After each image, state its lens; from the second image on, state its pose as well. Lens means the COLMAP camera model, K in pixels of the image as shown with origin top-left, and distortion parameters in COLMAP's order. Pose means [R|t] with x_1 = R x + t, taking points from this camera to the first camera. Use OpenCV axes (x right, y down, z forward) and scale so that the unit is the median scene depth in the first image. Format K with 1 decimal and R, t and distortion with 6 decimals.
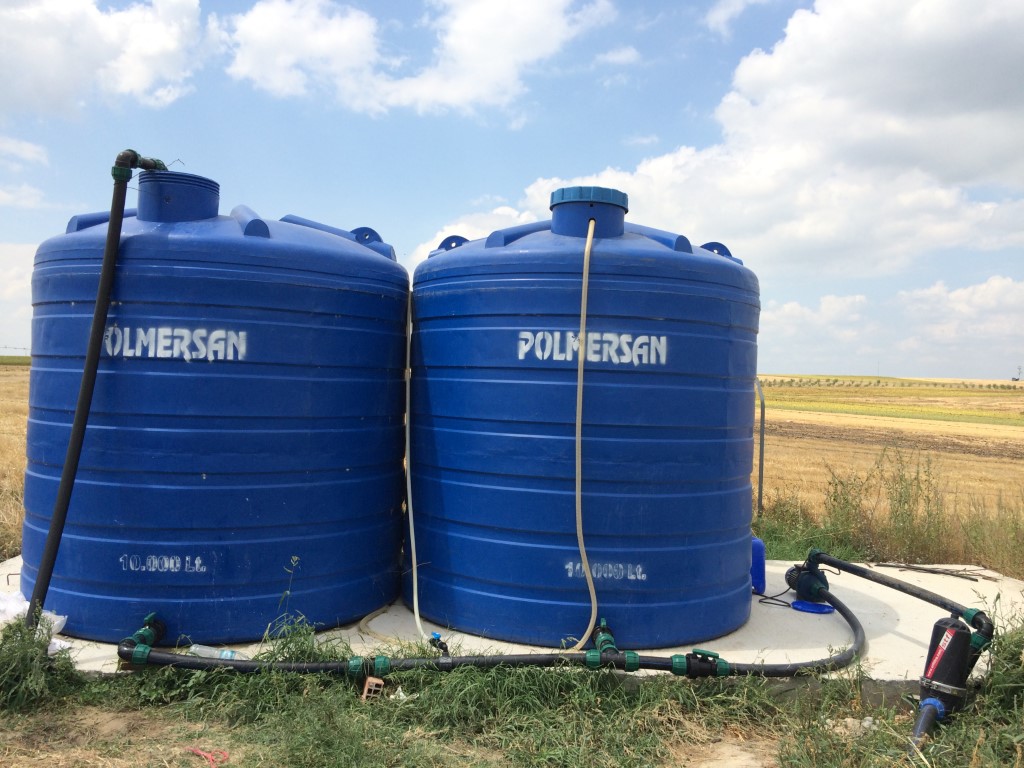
lens RADIAL K [[867.4, 0, 511.6], [0, 867.4, 384.6], [0, 0, 1]] dist [0.008684, 0.006581]
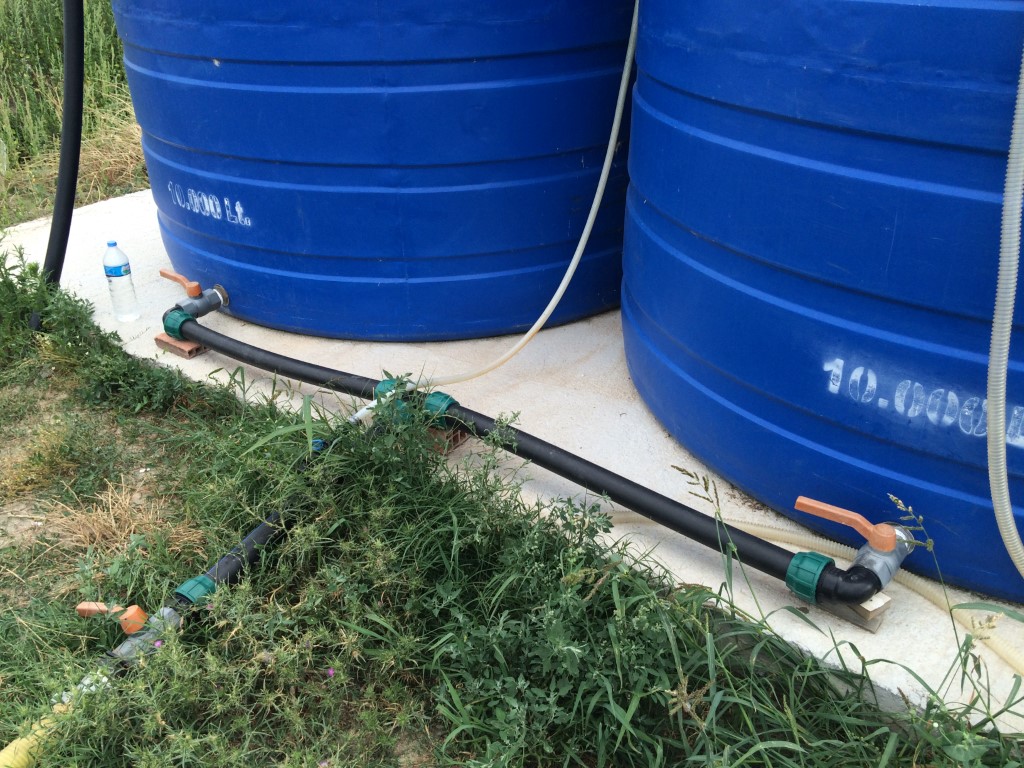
lens RADIAL K [[867.4, 0, 515.3], [0, 867.4, 382.6], [0, 0, 1]] dist [0.008684, 0.006581]
pose [[0.749080, 0.275526, -0.602465, 0.192828], [0.028899, 0.894953, 0.445223, 0.041760], [0.661848, -0.350918, 0.662430, 0.653290]]
